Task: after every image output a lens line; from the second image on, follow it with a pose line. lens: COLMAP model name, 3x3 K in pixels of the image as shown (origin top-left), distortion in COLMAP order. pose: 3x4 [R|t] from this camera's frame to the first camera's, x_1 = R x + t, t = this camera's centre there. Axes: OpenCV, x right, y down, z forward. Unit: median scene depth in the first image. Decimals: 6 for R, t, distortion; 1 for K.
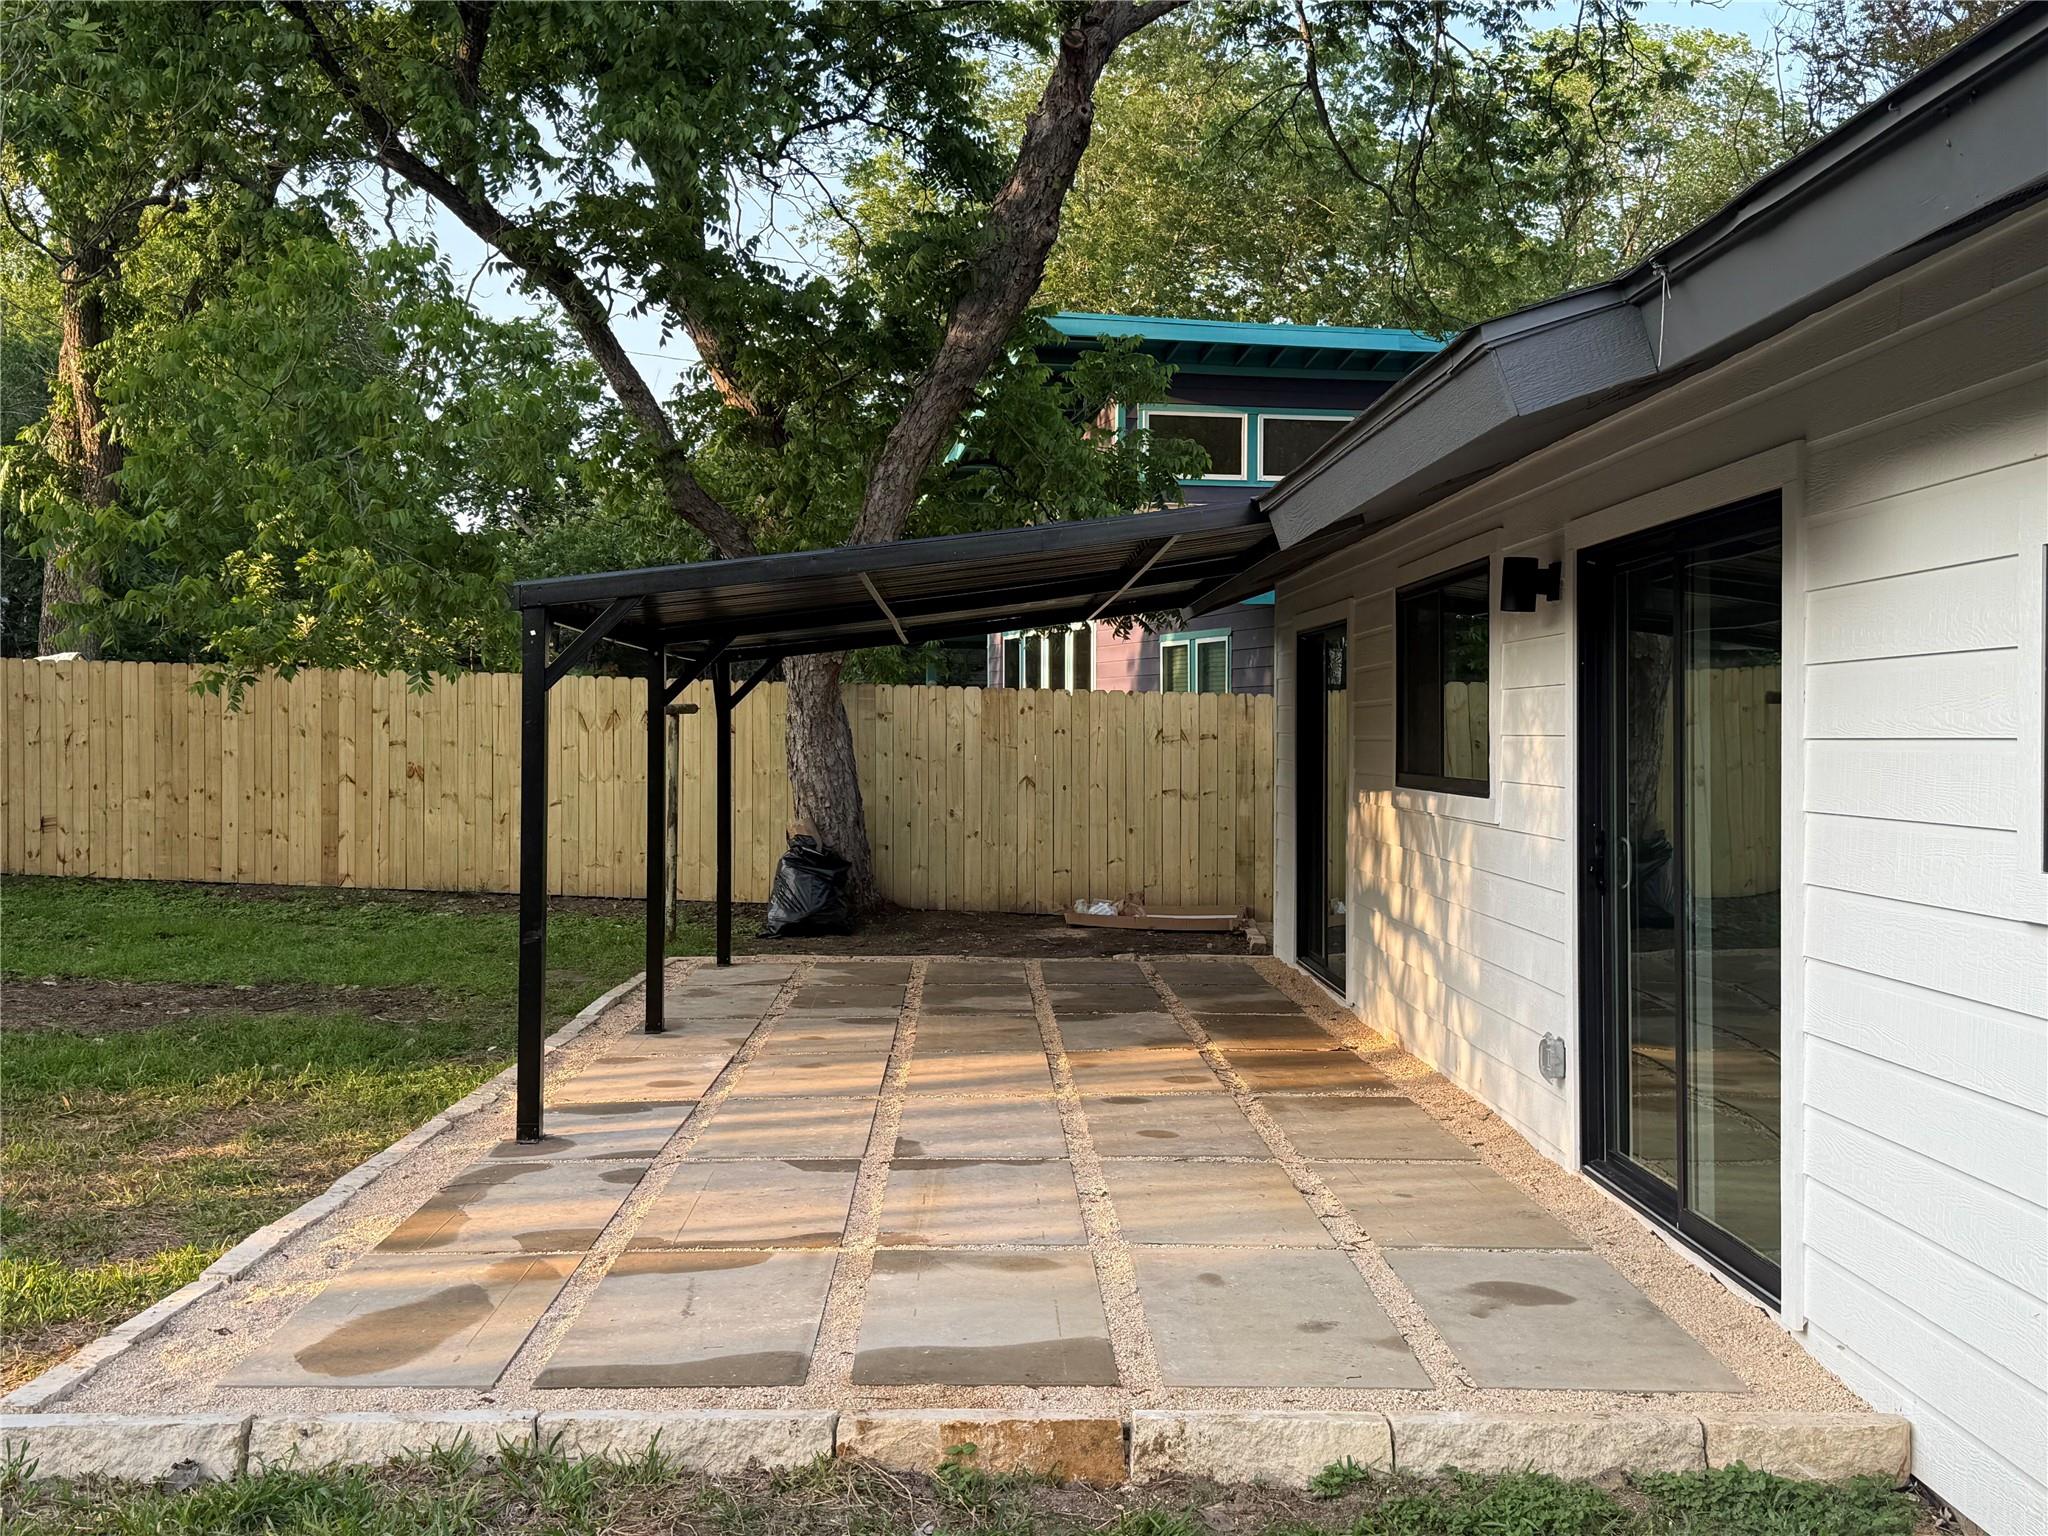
lens RADIAL K [[2160.5, 0, 1018.5], [0, 2160.5, 759.3], [0, 0, 1]] dist [0.066102, -0.001364]
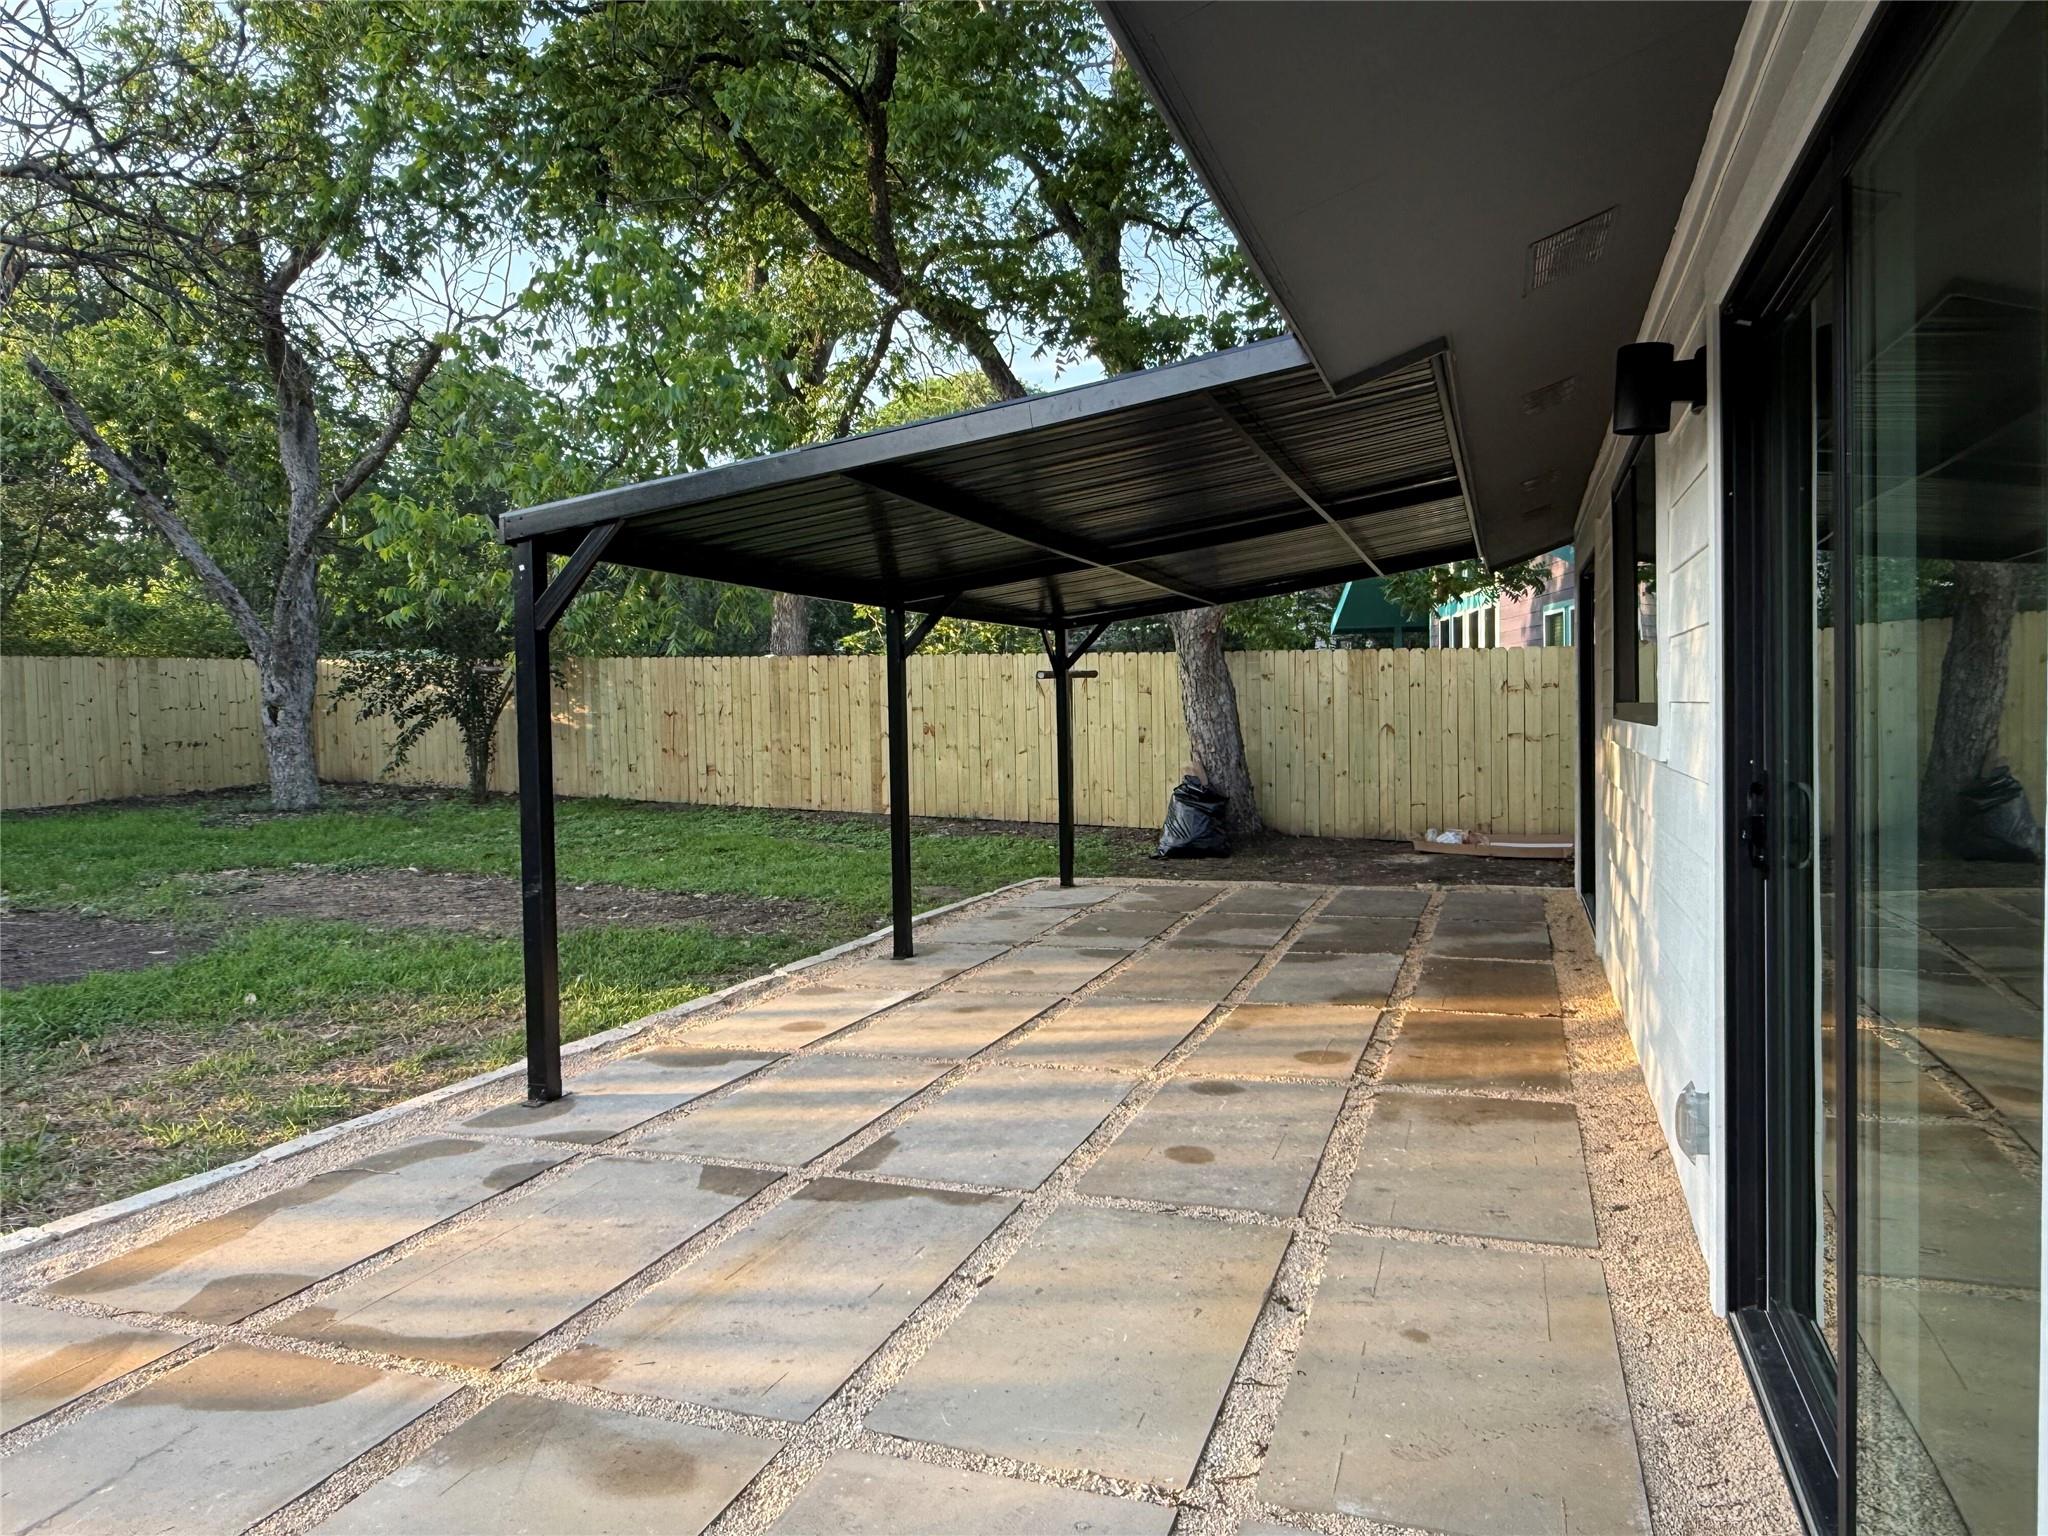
lens RADIAL K [[1366.5, 0, 1024.0], [0, 1366.5, 768.0], [0, 0, 1]] dist [0.007882, -0.002931]
pose [[0.932829, -0.007896, -0.360232, 0.087914], [0.019376, 0.999412, 0.028270, 0.007050], [0.359798, -0.033351, 0.932434, 0.235244]]
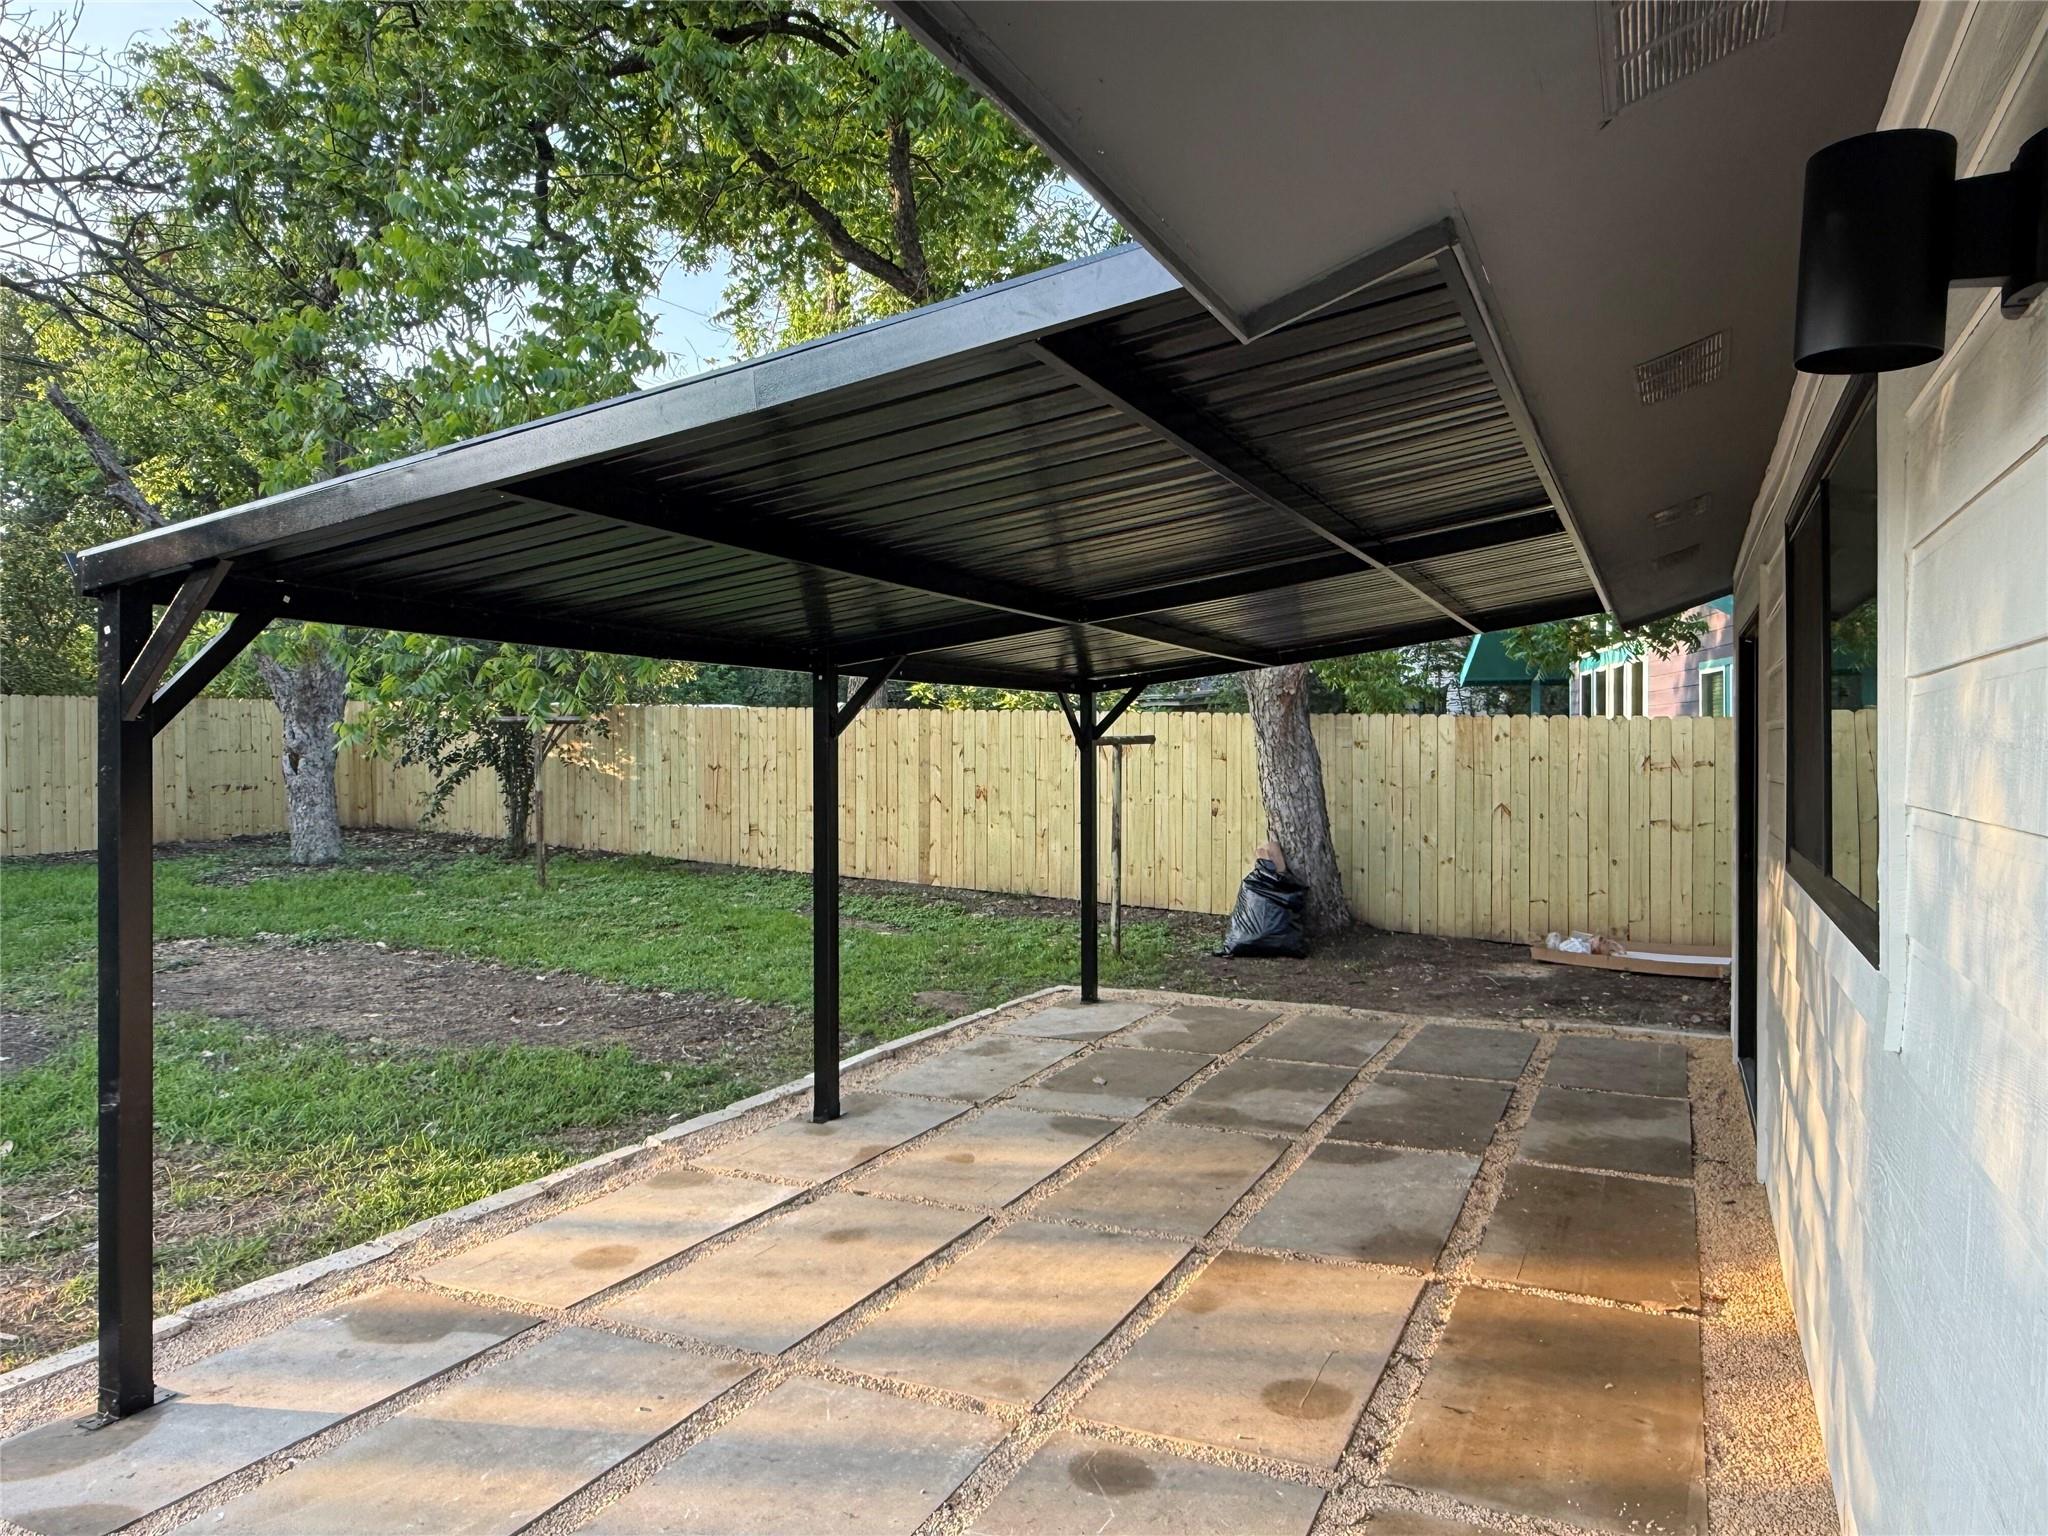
lens RADIAL K [[1366.5, 0, 1024.0], [0, 1366.5, 768.0], [0, 0, 1]] dist [0.007882, -0.002931]
pose [[0.892477, 0.000033, -0.451093, 0.091790], [-0.000697, 0.999999, -0.001306, -0.007693], [0.451092, 0.001480, 0.892476, 0.342854]]
